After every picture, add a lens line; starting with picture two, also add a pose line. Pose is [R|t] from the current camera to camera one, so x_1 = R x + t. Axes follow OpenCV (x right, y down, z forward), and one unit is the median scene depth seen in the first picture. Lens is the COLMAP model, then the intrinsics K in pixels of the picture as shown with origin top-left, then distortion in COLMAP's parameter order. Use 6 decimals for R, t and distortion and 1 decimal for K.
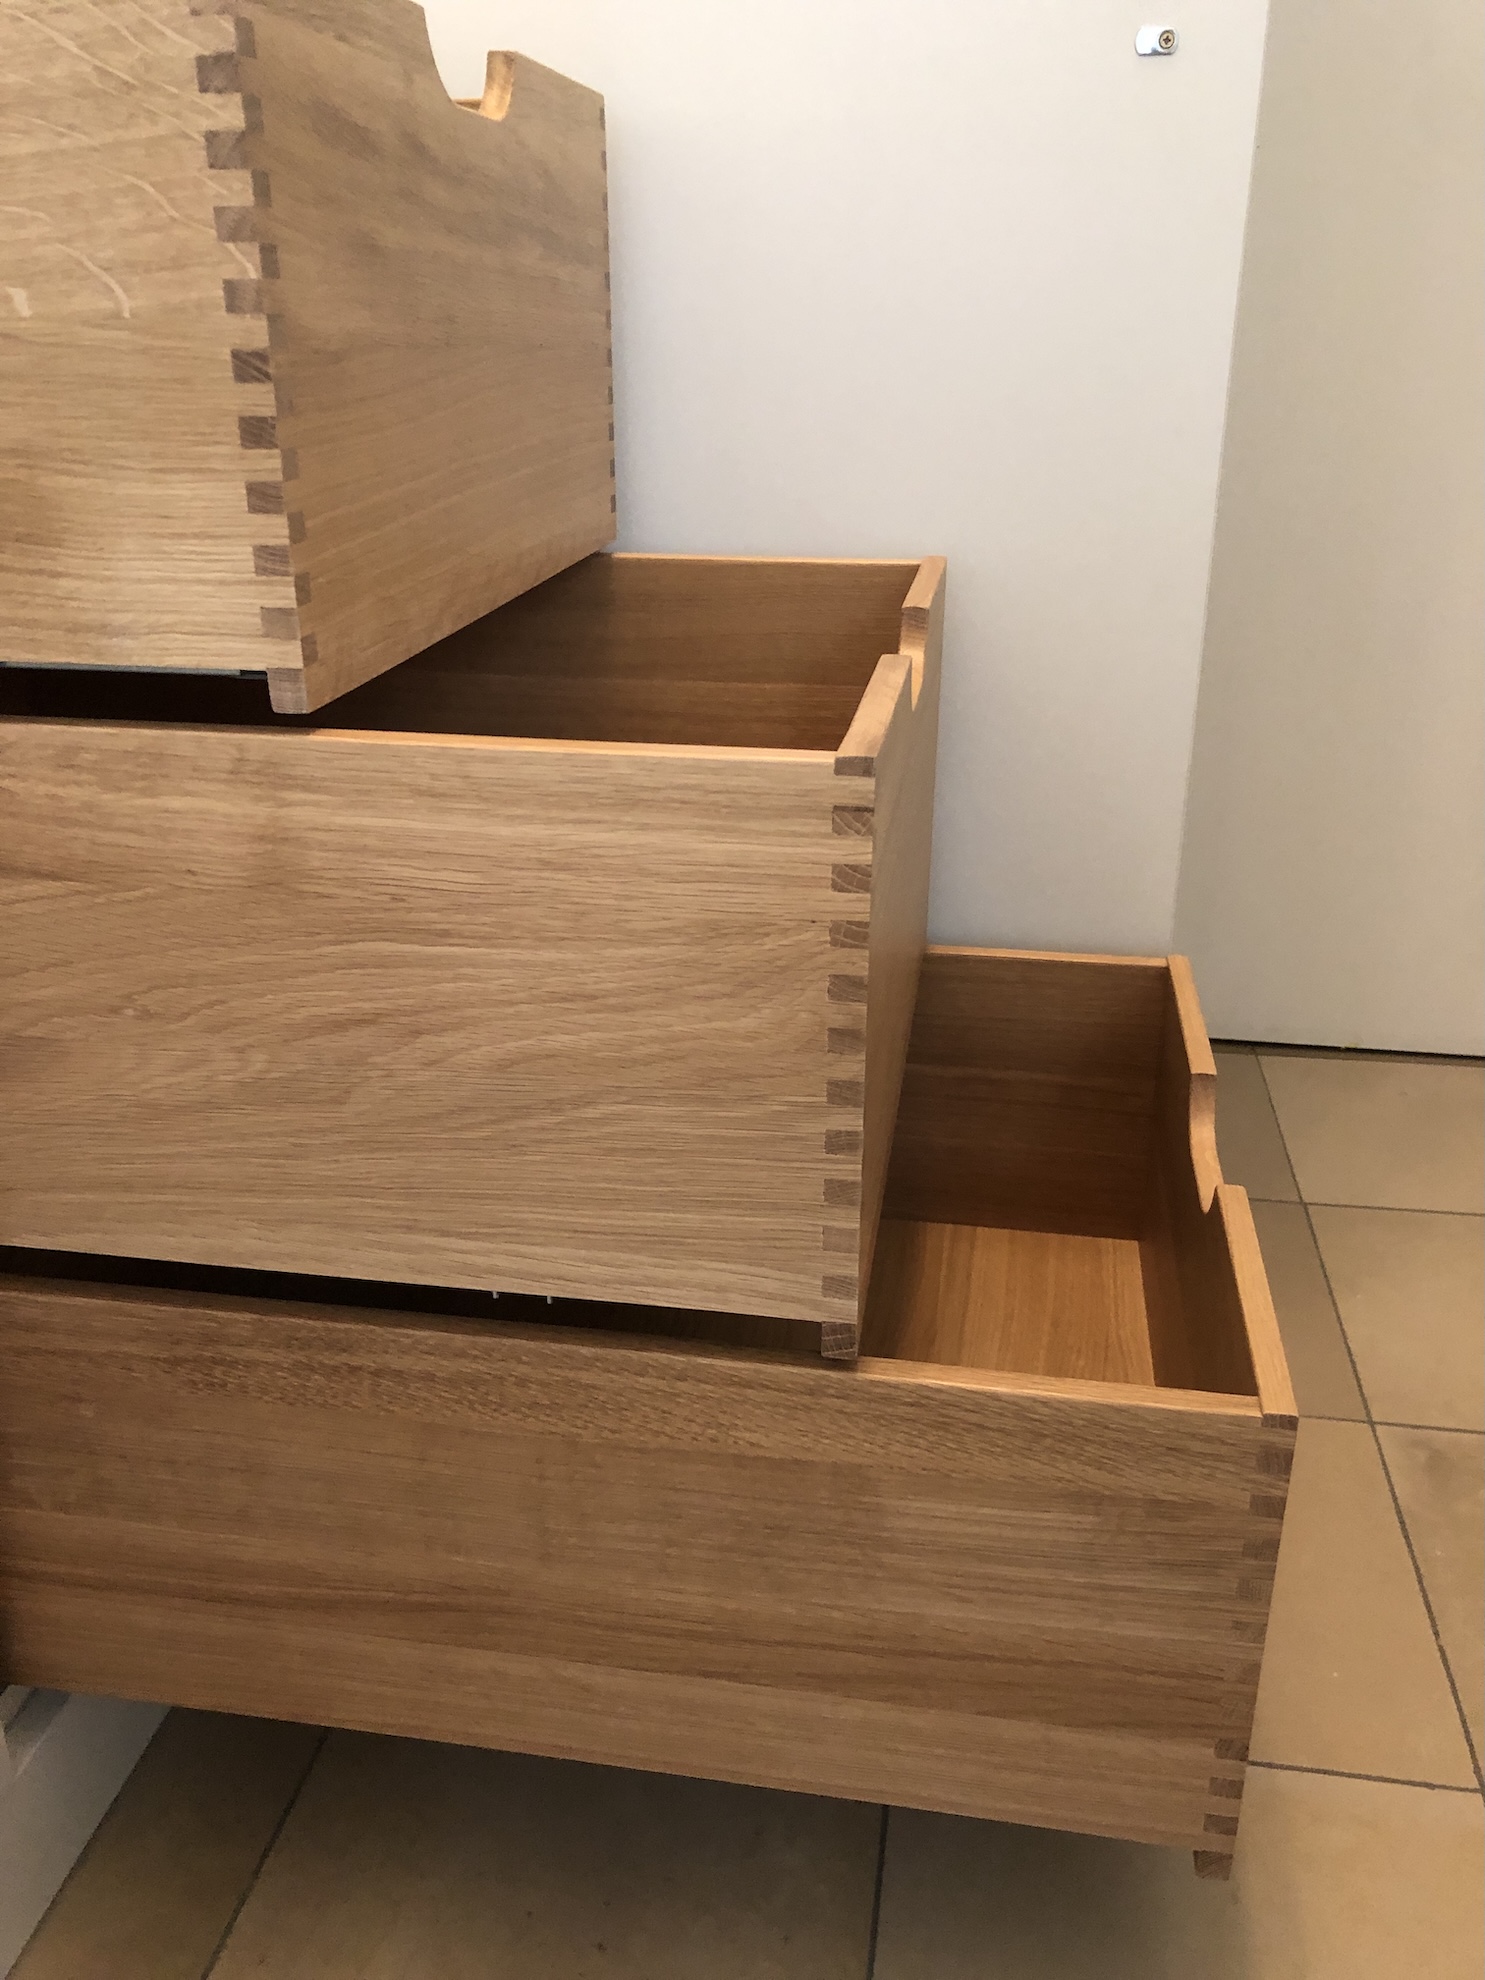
lens RADIAL K [[1659.0, 0, 750.0], [0, 1659.0, 986.5], [0, 0, 1]] dist [0.021054, -0.016573]
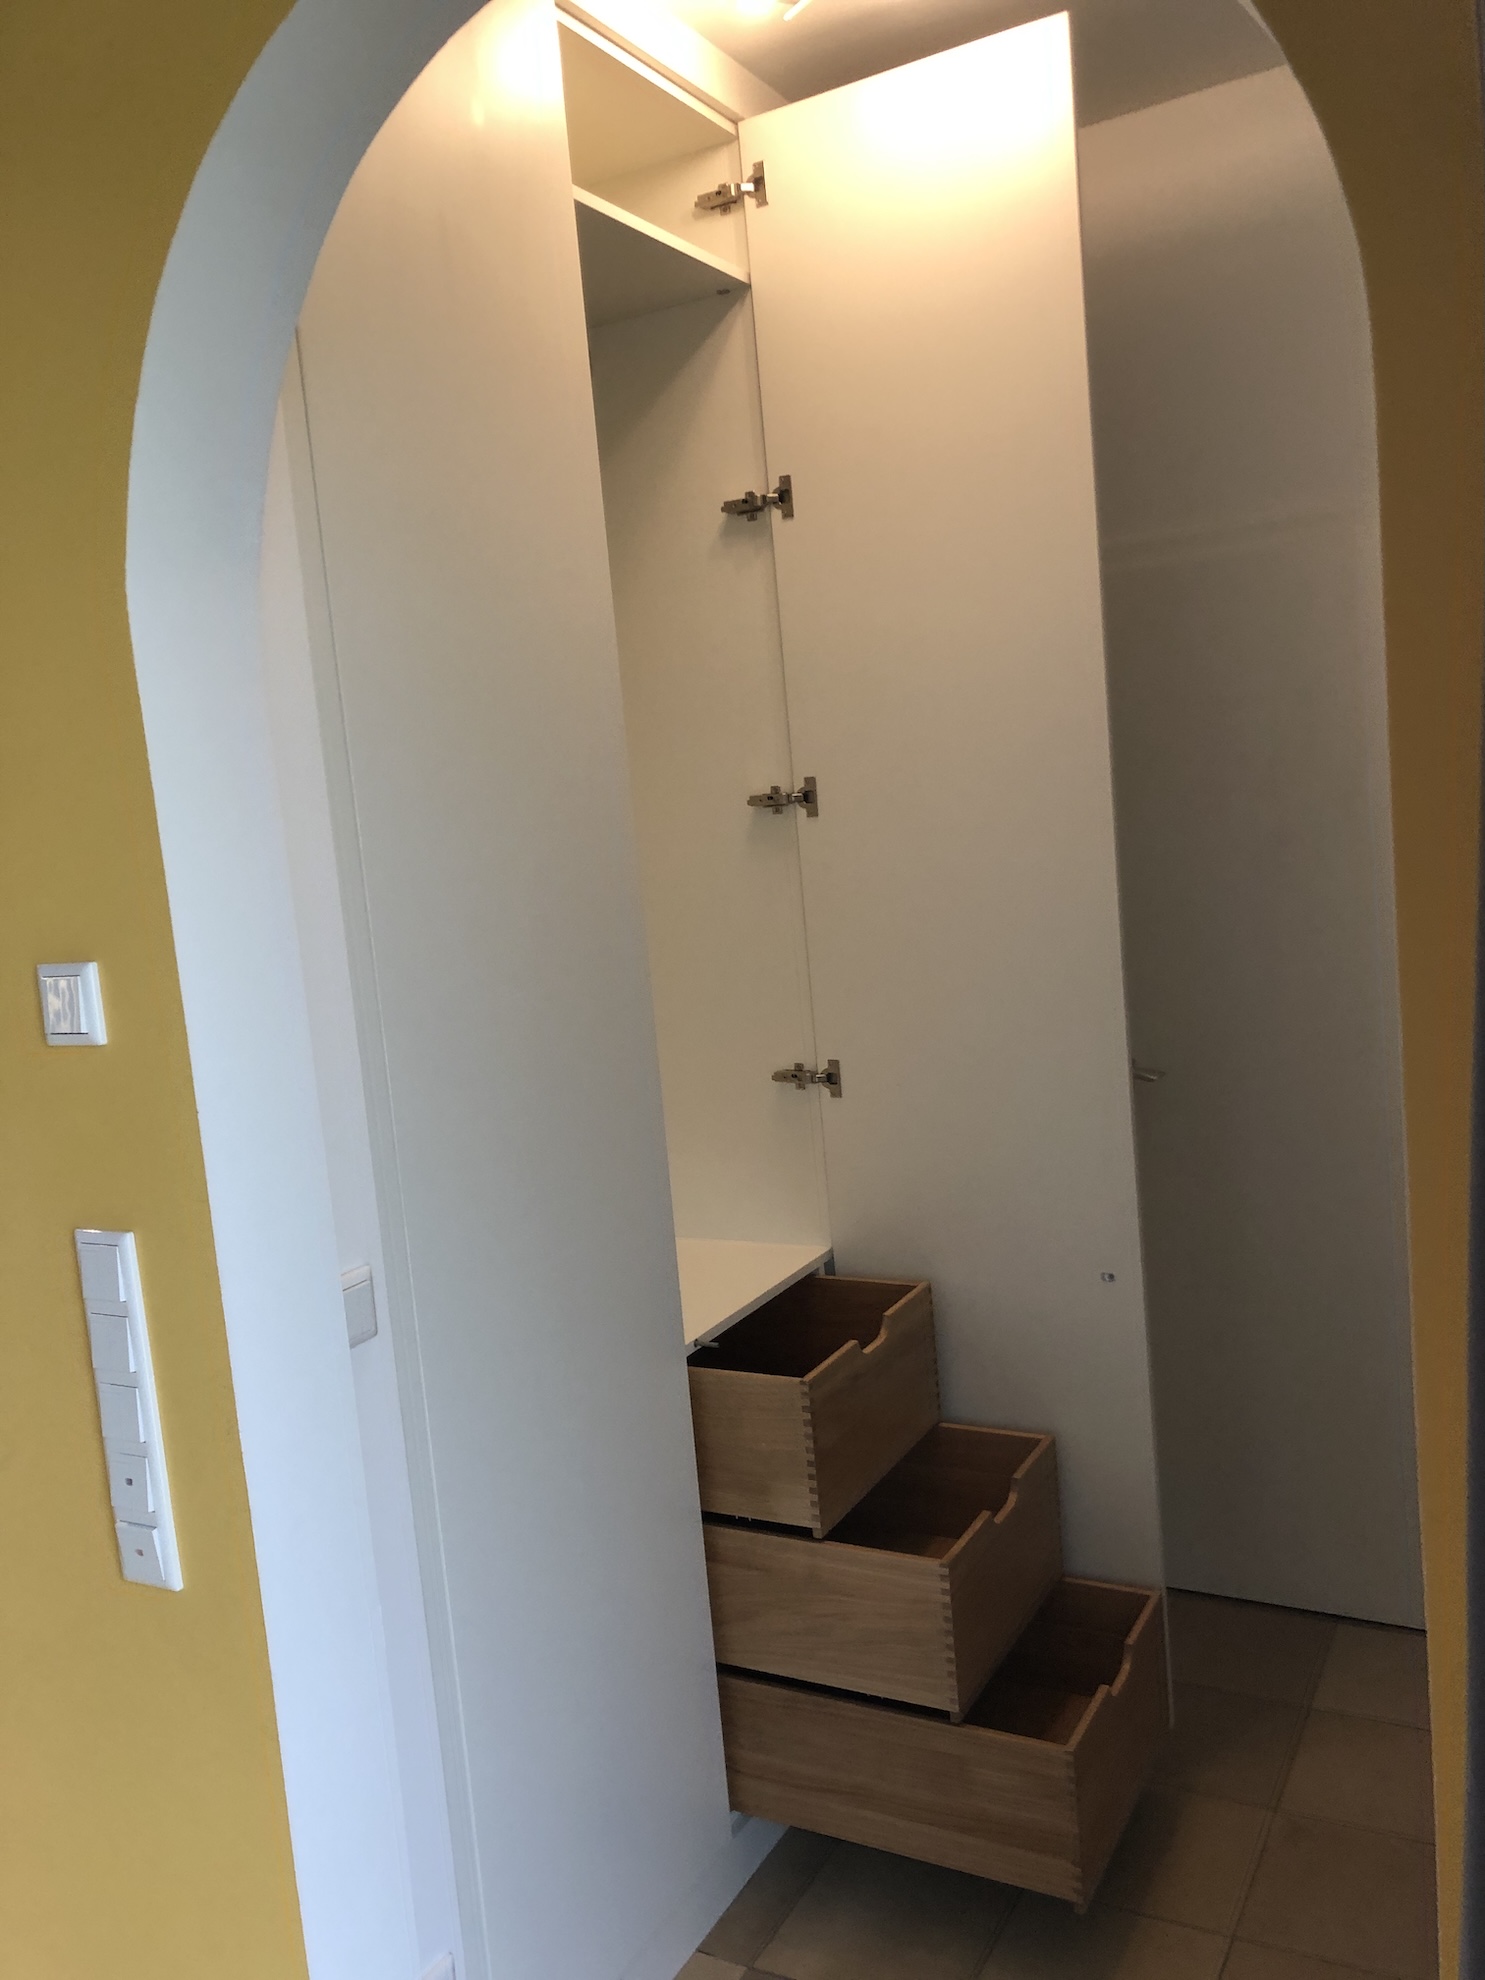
lens RADIAL K [[1659.0, 0, 757.6], [0, 1659.0, 994.2], [0, 0, 1]] dist [0.021054, -0.016573]
pose [[0.940095, -0.040392, -0.338512, 0.965570], [-0.045382, 0.969292, -0.241689, -0.433173], [0.337879, 0.242573, 0.909393, -2.924084]]
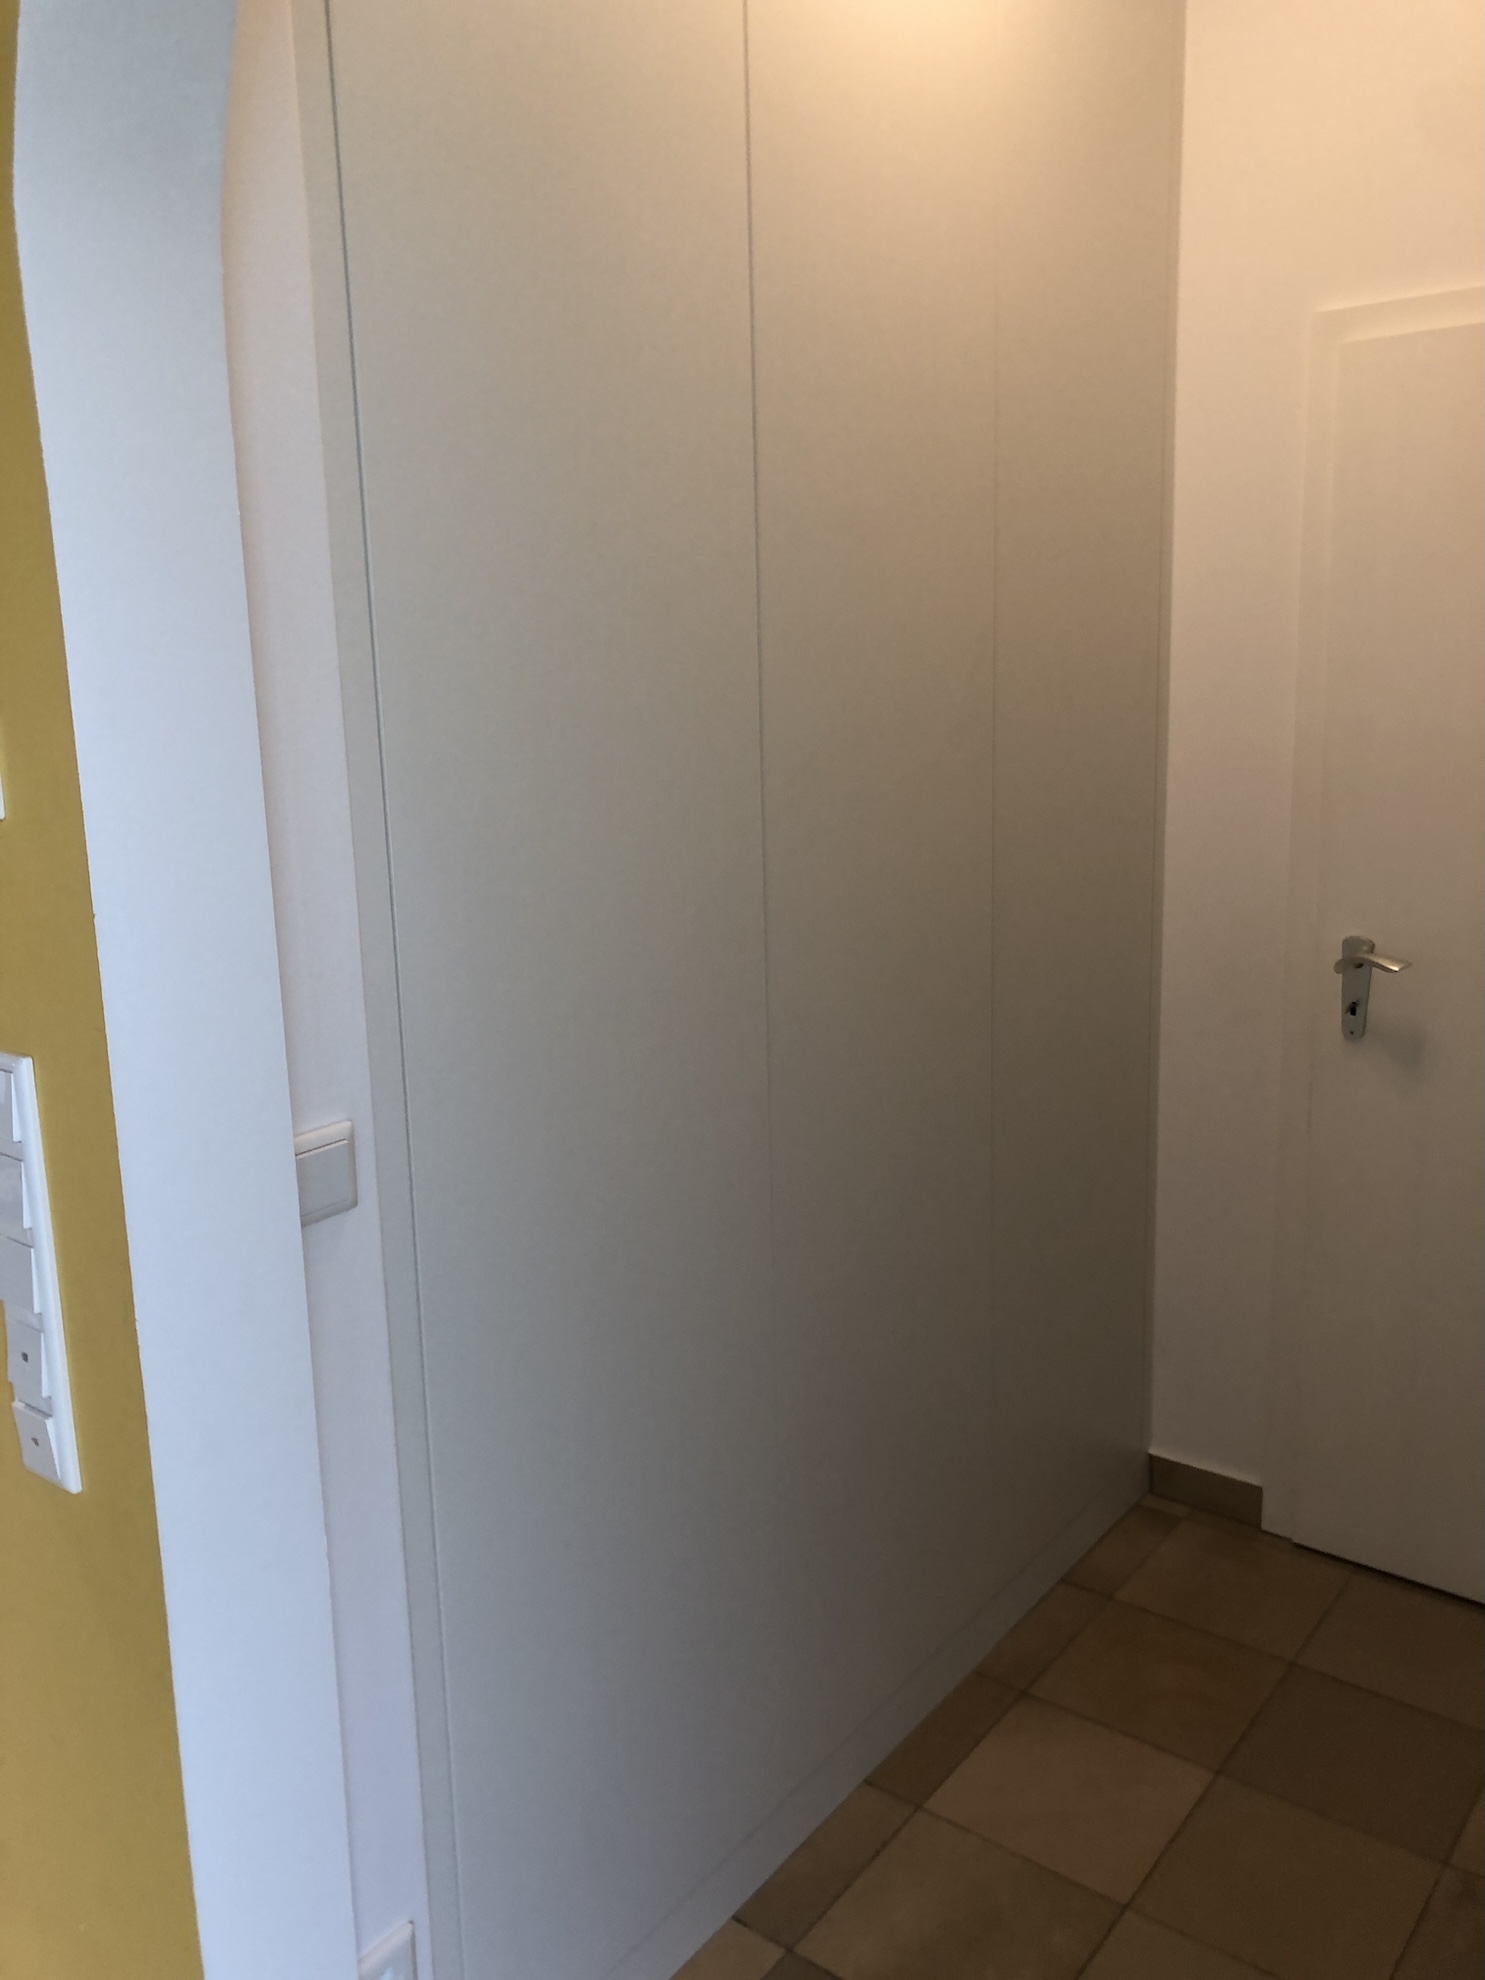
lens RADIAL K [[1659.0, 0, 758.3], [0, 1659.0, 978.0], [0, 0, 1]] dist [0.021054, -0.016573]
pose [[0.879739, 0.078132, -0.468993, 0.916595], [-0.159753, 0.977633, -0.136796, -0.617971], [0.447815, 0.195268, 0.872543, -2.212933]]
